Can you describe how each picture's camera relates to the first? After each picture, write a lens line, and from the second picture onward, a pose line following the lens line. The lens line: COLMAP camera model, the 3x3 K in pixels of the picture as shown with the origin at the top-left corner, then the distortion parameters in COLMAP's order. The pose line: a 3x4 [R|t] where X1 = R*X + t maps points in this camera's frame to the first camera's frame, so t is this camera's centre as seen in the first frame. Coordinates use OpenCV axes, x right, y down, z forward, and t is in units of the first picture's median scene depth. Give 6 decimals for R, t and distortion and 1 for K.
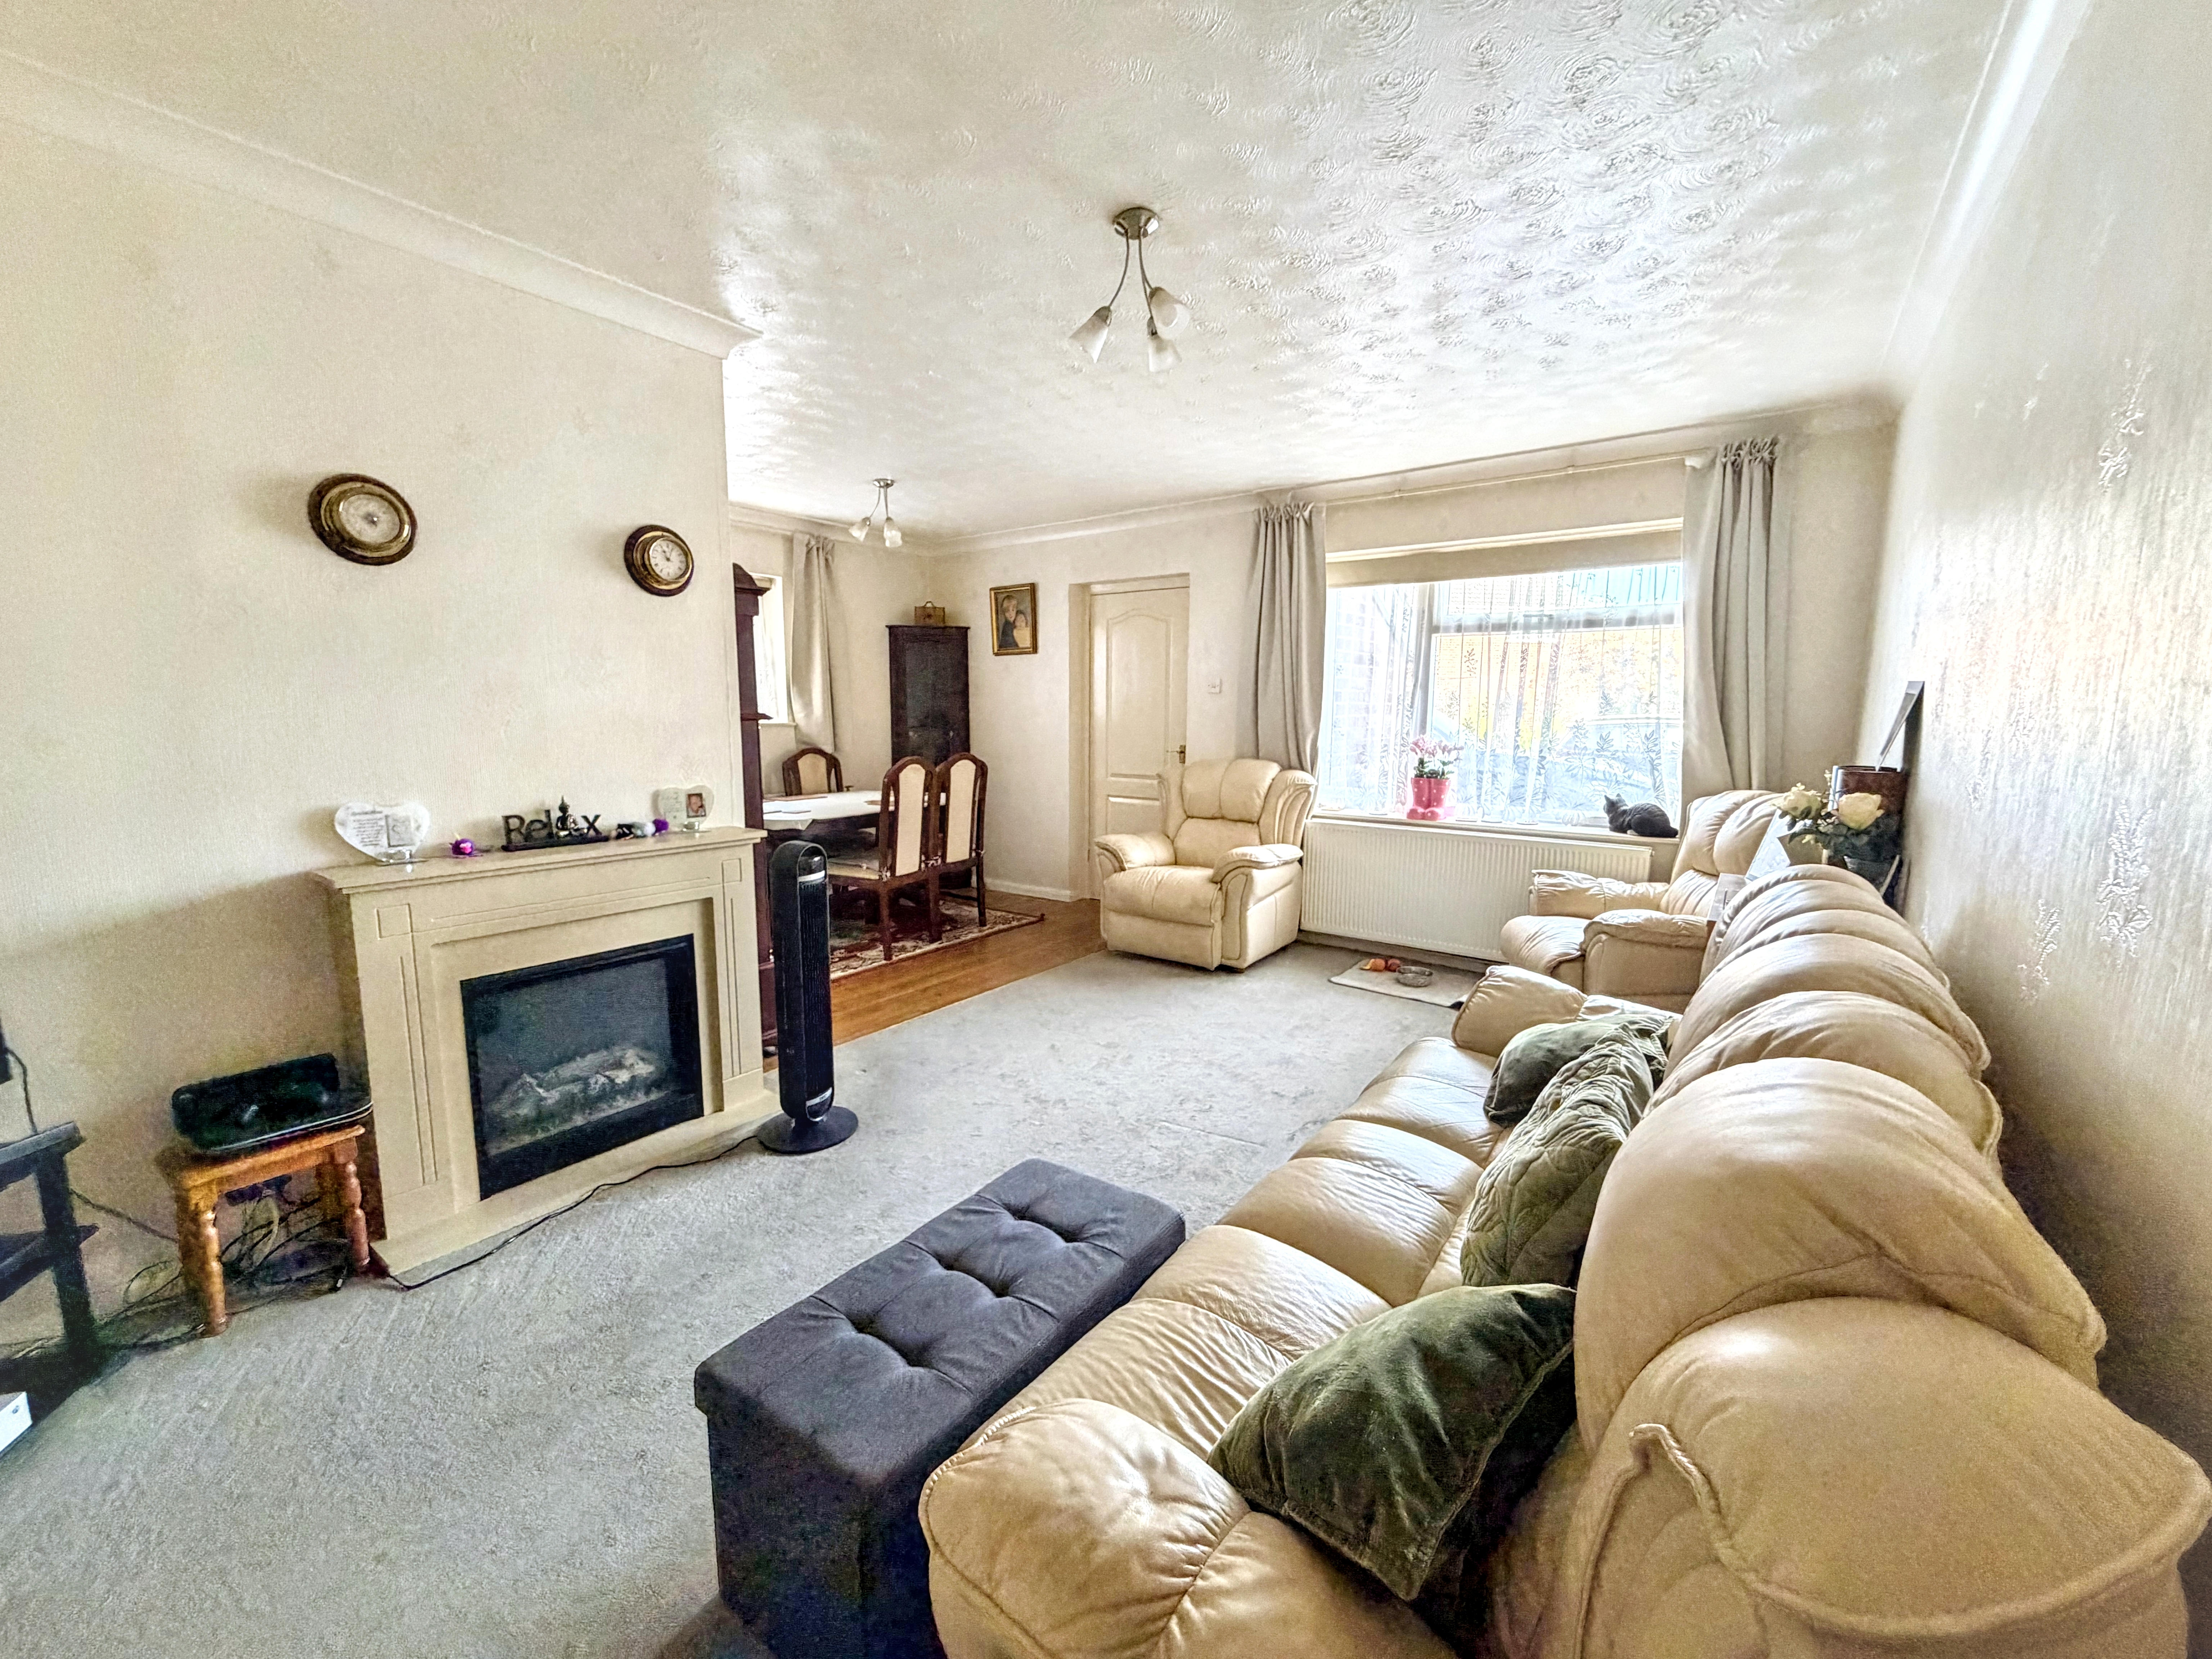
lens RADIAL K [[884.1, 0, 1102.2], [0, 884.1, 824.4], [0, 0, 1]] dist [0.001515, 0.000196]
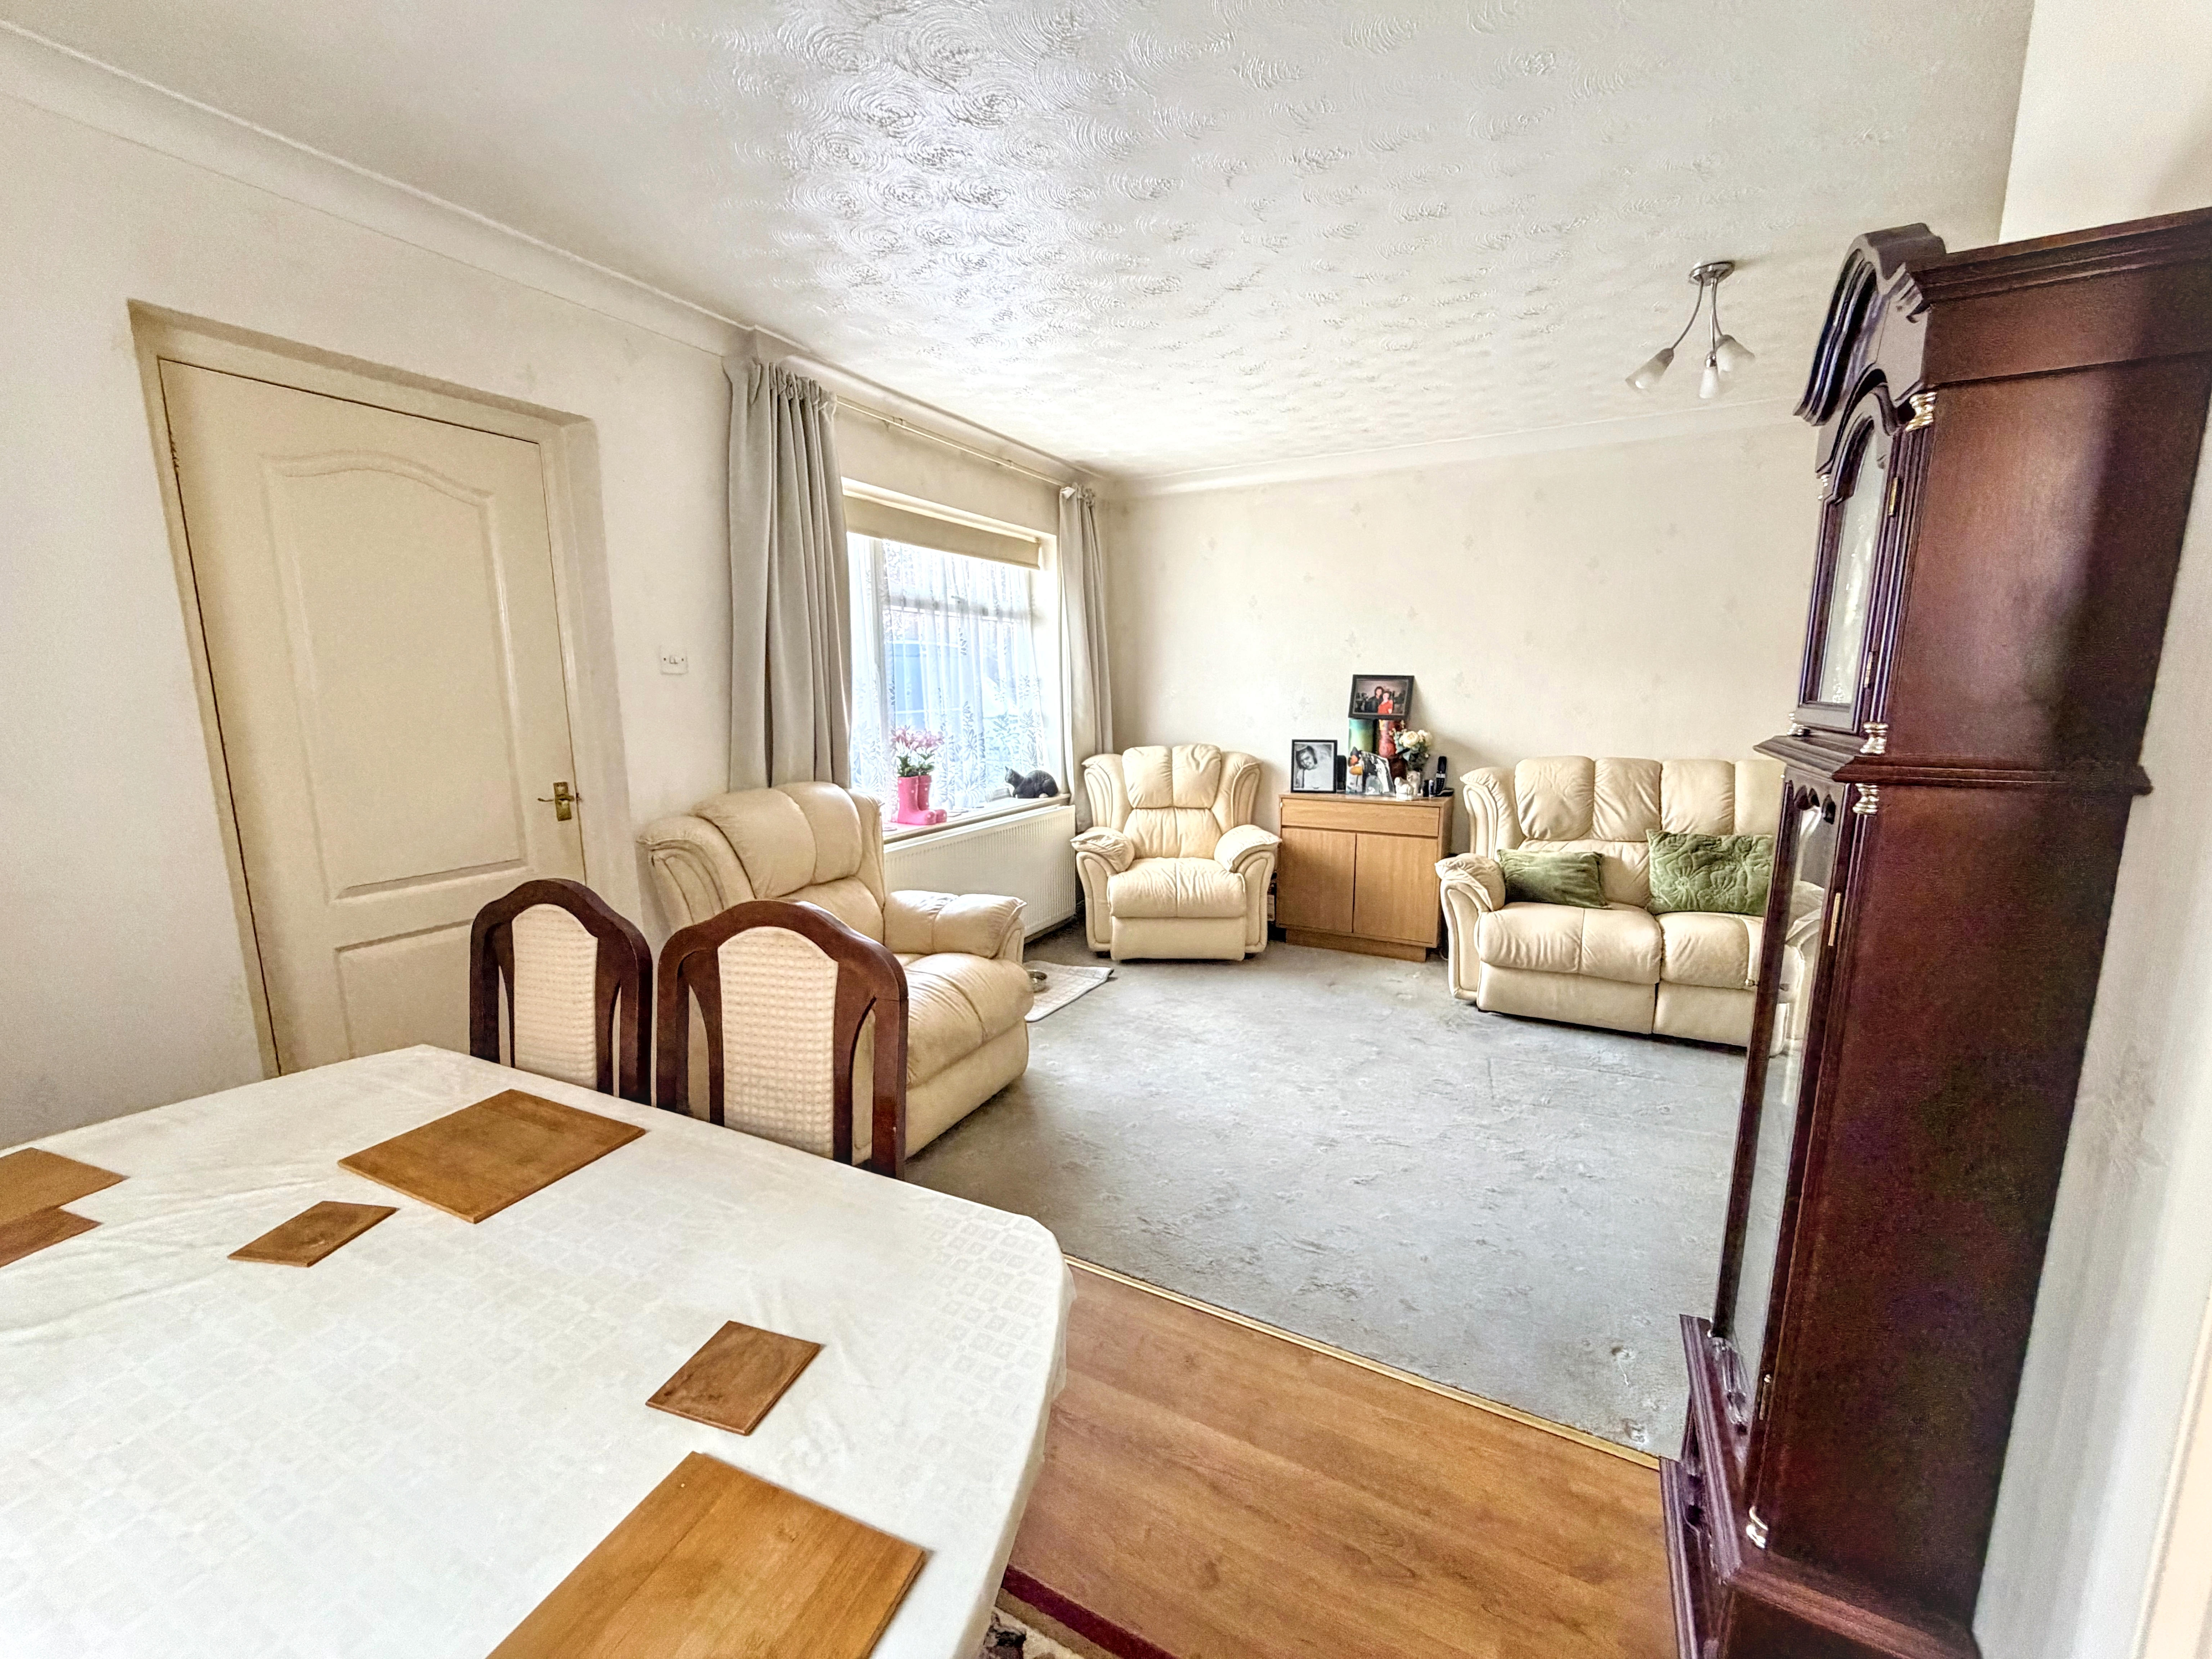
lens RADIAL K [[884.1, 0, 1102.2], [0, 884.1, 824.4], [0, 0, 1]] dist [0.001515, 0.000196]
pose [[-0.132621, -0.164112, 0.977486, -0.552625], [0.133949, 0.974183, 0.181731, -0.153324], [-0.982074, 0.155034, -0.107214, 1.020573]]
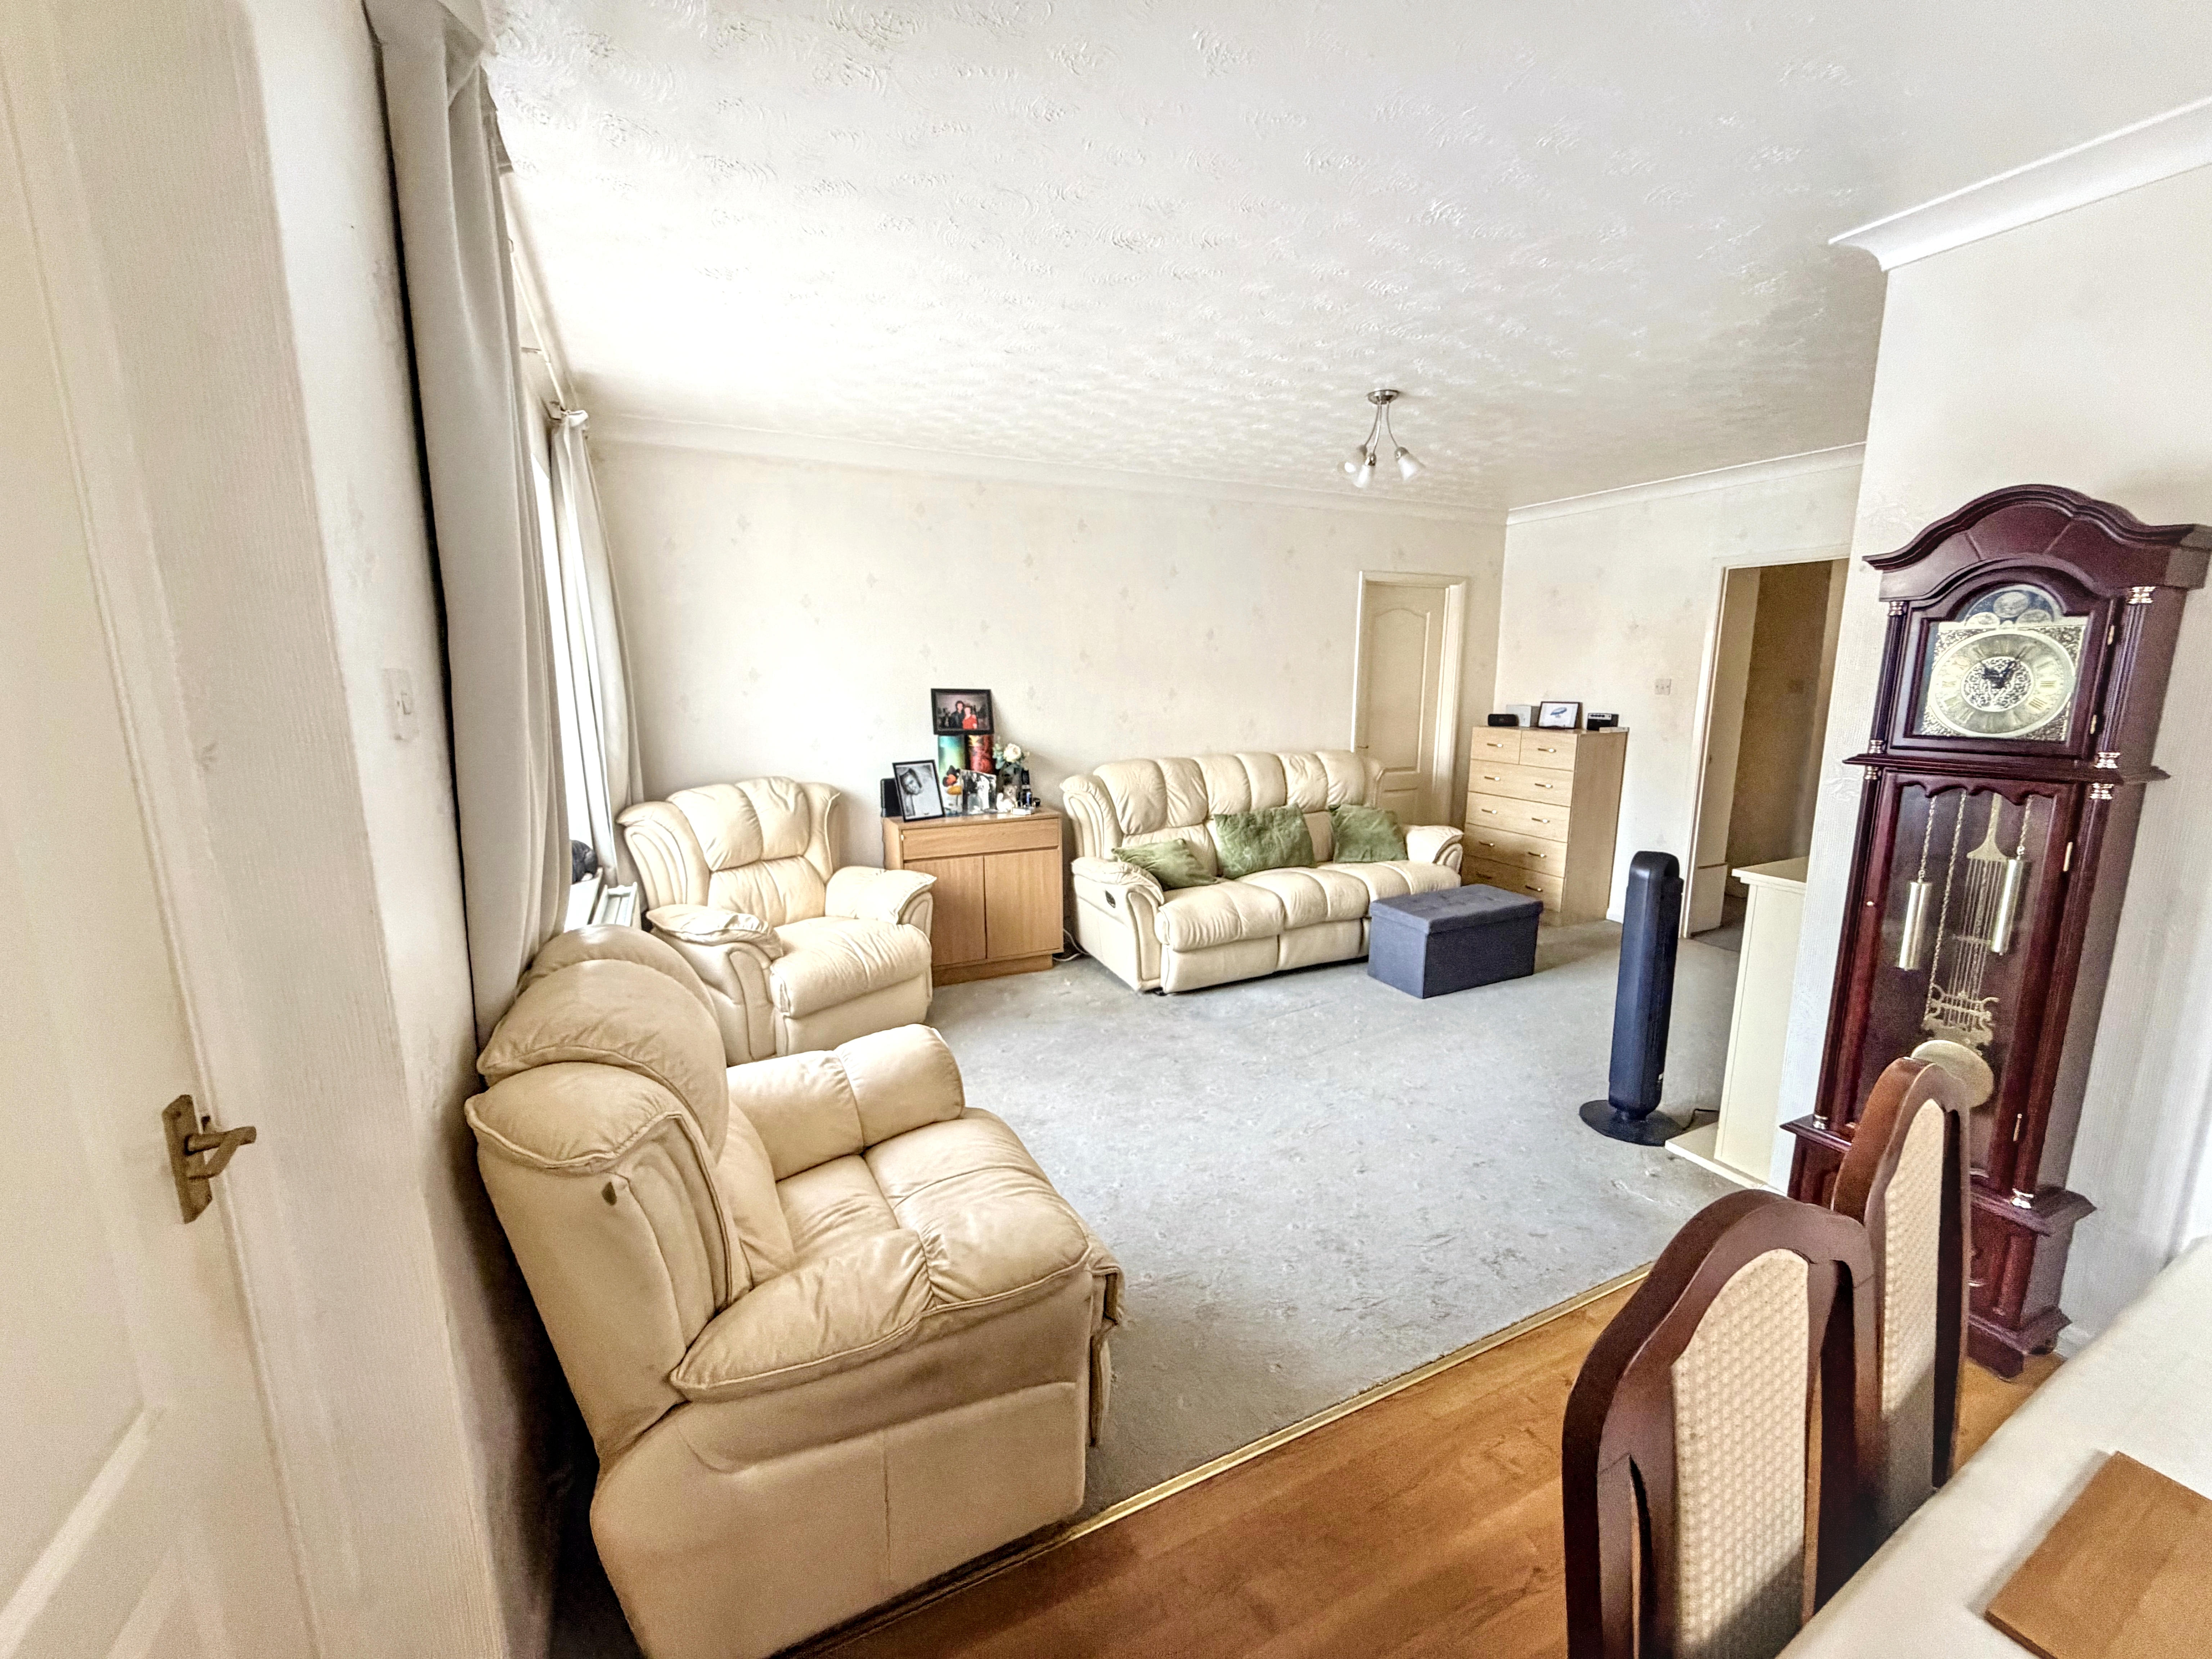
lens RADIAL K [[884.1, 0, 1102.2], [0, 884.1, 824.4], [0, 0, 1]] dist [0.001515, 0.000196]
pose [[-0.880250, -0.085998, 0.466653, -0.151586], [0.058495, 0.956272, 0.286569, -0.225612], [-0.470892, 0.279549, -0.836728, 1.379863]]
